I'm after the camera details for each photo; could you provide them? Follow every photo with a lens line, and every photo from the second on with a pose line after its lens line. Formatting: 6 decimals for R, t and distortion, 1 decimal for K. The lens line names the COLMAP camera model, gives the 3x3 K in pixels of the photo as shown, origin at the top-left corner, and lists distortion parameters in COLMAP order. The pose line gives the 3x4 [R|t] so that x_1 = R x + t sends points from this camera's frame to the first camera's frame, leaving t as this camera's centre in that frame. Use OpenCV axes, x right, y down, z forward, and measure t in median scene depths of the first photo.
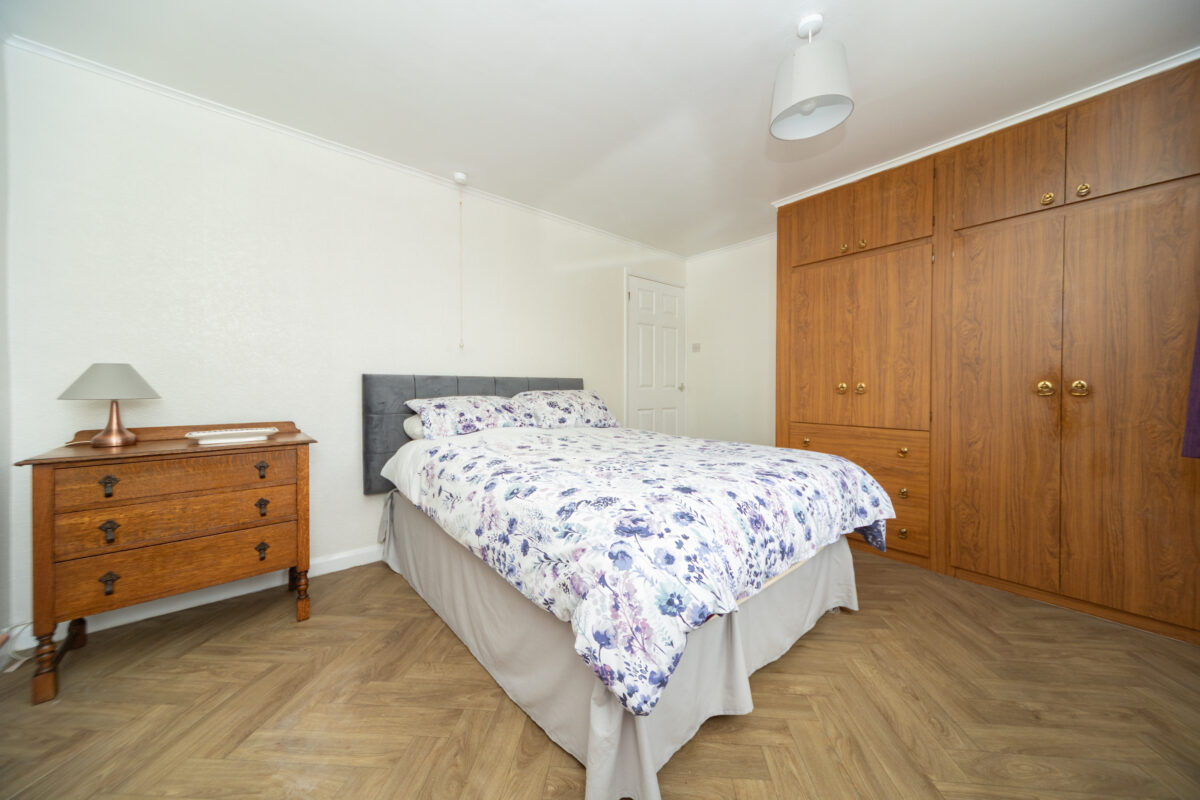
lens RADIAL K [[410.5, 0, 602.6], [0, 410.5, 390.9], [0, 0, 1]] dist [0.001706, 0.000022]
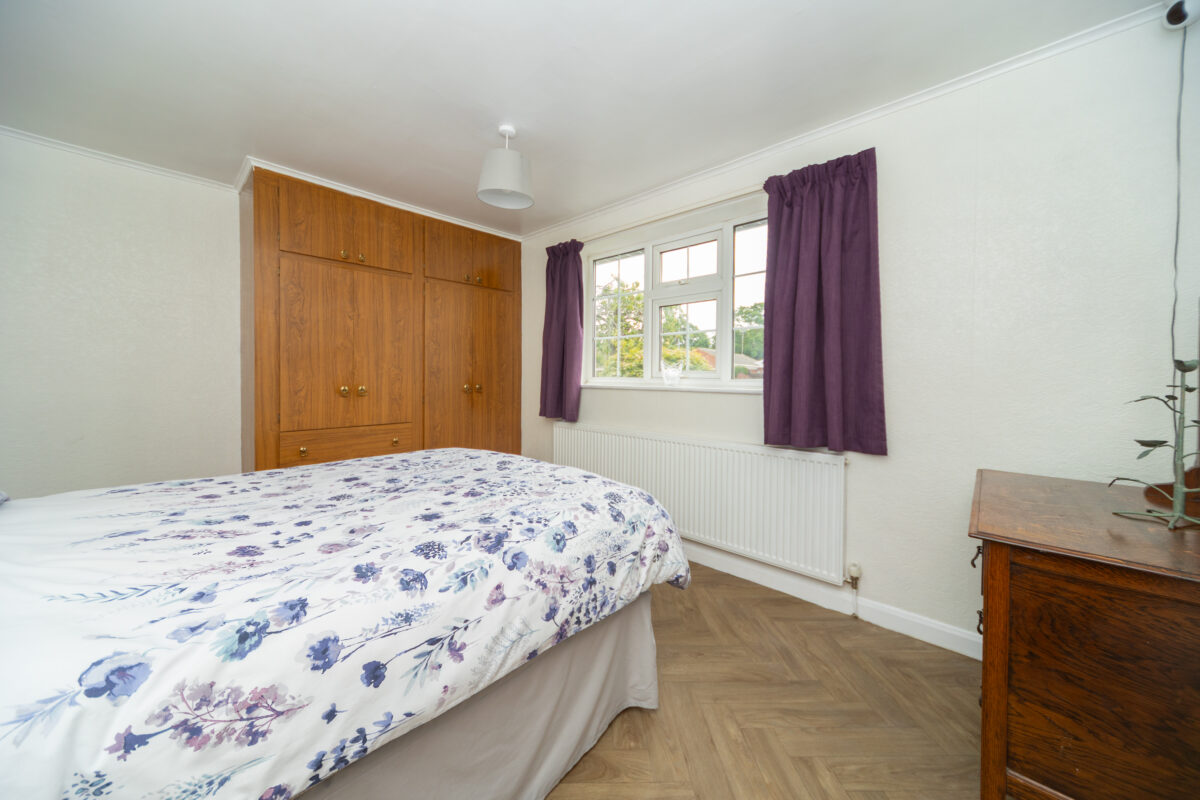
lens RADIAL K [[410.5, 0, 600.7], [0, 410.5, 382.2], [0, 0, 1]] dist [0.001706, 0.000022]
pose [[-0.115141, -0.015024, 0.993236, -0.544712], [0.001547, 0.999882, 0.015304, -0.046765], [-0.993348, 0.003299, -0.115104, 0.516681]]
